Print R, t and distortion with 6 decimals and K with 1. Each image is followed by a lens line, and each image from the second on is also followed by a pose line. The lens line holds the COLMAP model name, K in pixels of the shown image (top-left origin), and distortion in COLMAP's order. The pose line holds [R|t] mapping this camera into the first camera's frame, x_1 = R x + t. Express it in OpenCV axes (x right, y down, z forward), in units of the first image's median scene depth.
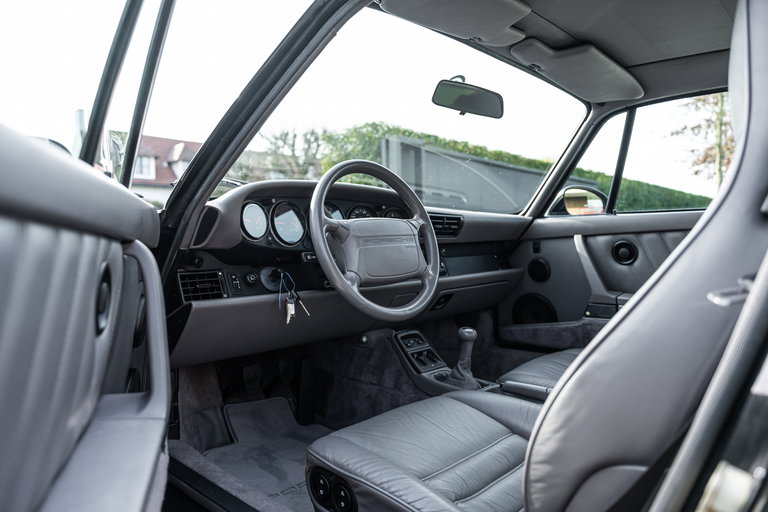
lens RADIAL K [[503.4, 0, 384.0], [0, 503.4, 256.0], [0, 0, 1]] dist [-0.003372, -0.000306]
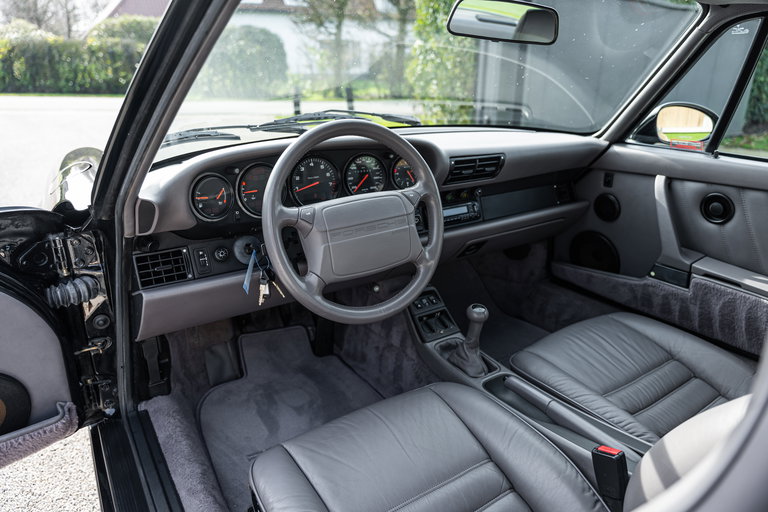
lens RADIAL K [[503.4, 0, 384.0], [0, 503.4, 256.0], [0, 0, 1]] dist [-0.003372, -0.000306]
pose [[0.977212, 0.094985, -0.189827, 0.141034], [-0.030223, 0.947444, 0.318490, -0.181348], [0.210103, -0.305495, 0.928725, 0.163338]]
